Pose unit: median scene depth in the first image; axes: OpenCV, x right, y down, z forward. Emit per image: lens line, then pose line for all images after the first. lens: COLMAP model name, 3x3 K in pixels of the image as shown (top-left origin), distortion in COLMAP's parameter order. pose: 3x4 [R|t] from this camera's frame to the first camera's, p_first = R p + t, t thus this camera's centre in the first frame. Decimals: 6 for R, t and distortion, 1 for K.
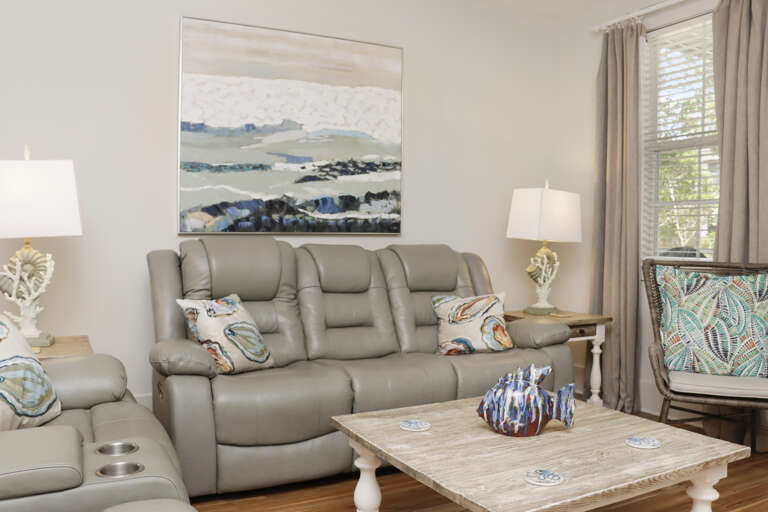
lens RADIAL K [[665.3, 0, 380.3], [0, 665.3, 239.5], [0, 0, 1]] dist [-0.167144, 0.130083]
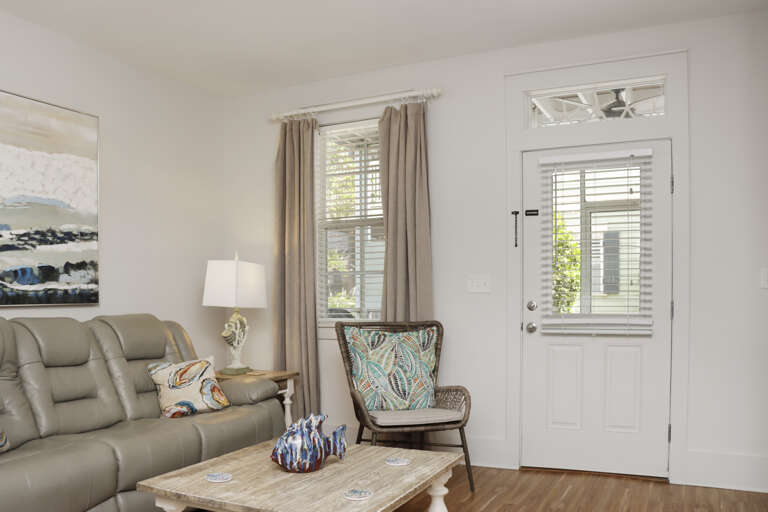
lens RADIAL K [[665.3, 0, 393.5], [0, 665.3, 303.4], [0, 0, 1]] dist [-0.167144, 0.130083]
pose [[0.807634, -0.022172, 0.589267, -0.209407], [0.017123, 0.999753, 0.014149, -0.017546], [-0.589436, -0.001337, 0.807814, -0.054273]]
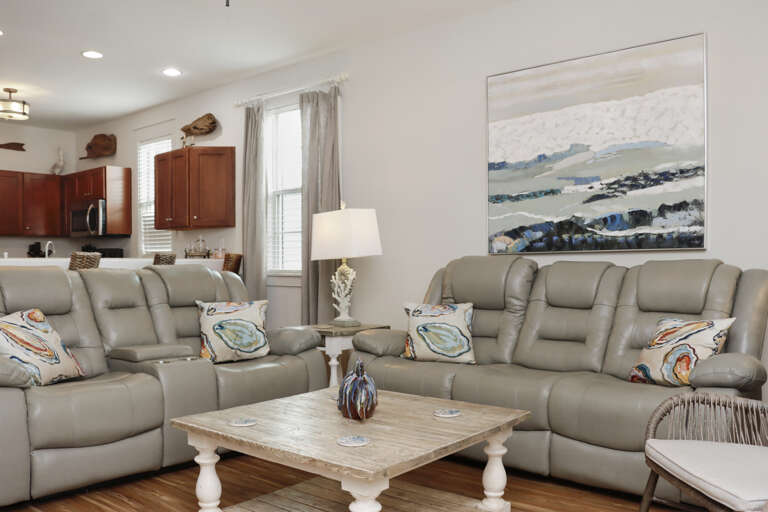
lens RADIAL K [[665.3, 0, 382.7], [0, 665.3, 276.6], [0, 0, 1]] dist [-0.167144, 0.130083]
pose [[0.372648, 0.002576, -0.927969, 0.742997], [0.008001, 0.999950, 0.005989, 0.022330], [0.927938, -0.009657, 0.372609, 0.338683]]
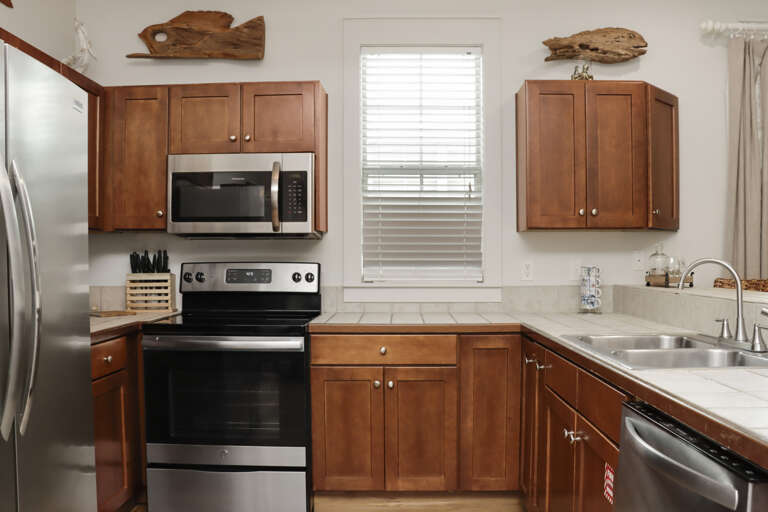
lens RADIAL K [[665.3, 0, 363.0], [0, 665.3, 268.0], [0, 0, 1]] dist [-0.167144, 0.130083]
pose [[0.866223, -0.007568, -0.499599, -0.885551], [0.014225, 0.999854, 0.009518, -0.058194], [0.499454, -0.015351, 0.866204, -0.466533]]
